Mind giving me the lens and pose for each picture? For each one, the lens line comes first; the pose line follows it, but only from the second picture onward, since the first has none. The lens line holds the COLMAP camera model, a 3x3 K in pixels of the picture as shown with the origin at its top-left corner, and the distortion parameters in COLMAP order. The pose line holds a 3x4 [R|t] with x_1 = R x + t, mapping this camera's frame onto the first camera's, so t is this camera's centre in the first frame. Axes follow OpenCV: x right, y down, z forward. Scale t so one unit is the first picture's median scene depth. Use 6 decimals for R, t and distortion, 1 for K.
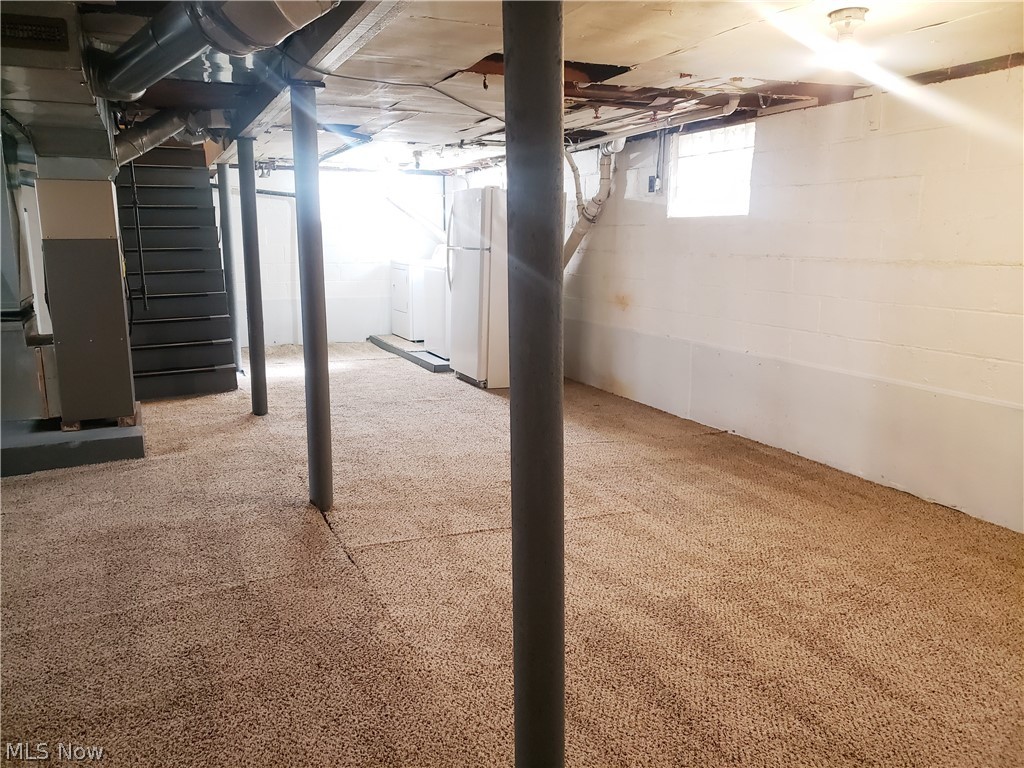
lens RADIAL K [[779.0, 0, 498.7], [0, 779.0, 378.4], [0, 0, 1]] dist [0.021644, 0.002536]
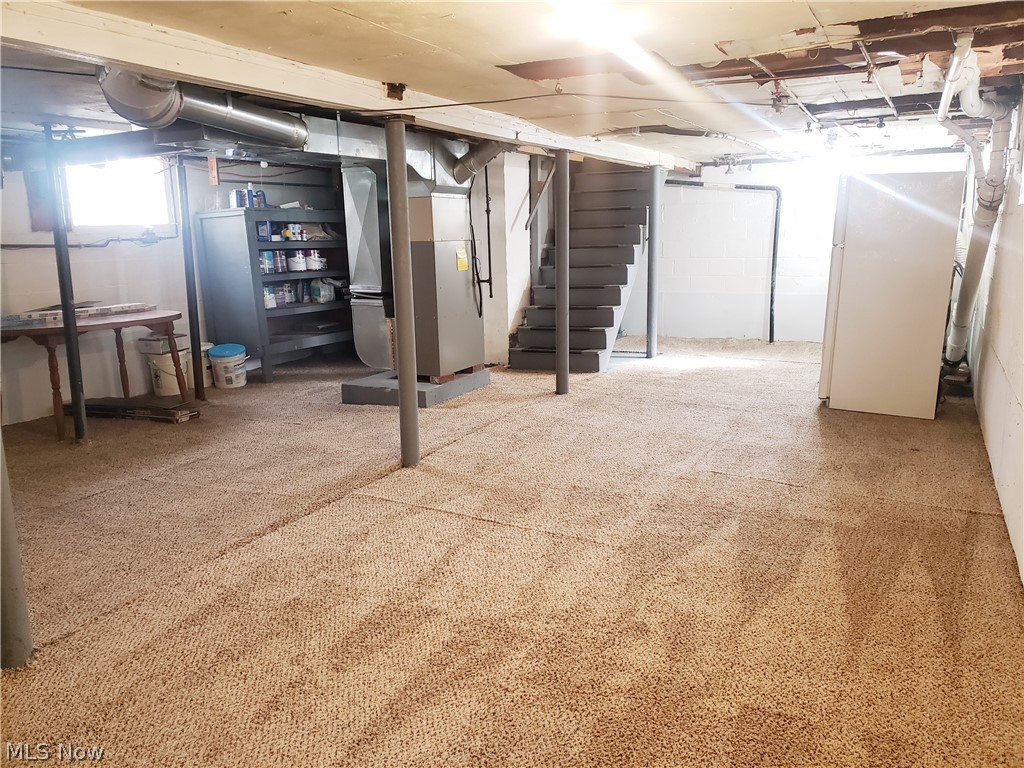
lens RADIAL K [[779.0, 0, 498.7], [0, 779.0, 378.4], [0, 0, 1]] dist [0.021644, 0.002536]
pose [[0.658257, 0.134797, -0.740627, 0.671544], [-0.126177, 0.989676, 0.067981, -0.058315], [0.742144, 0.048702, 0.668469, 0.273139]]
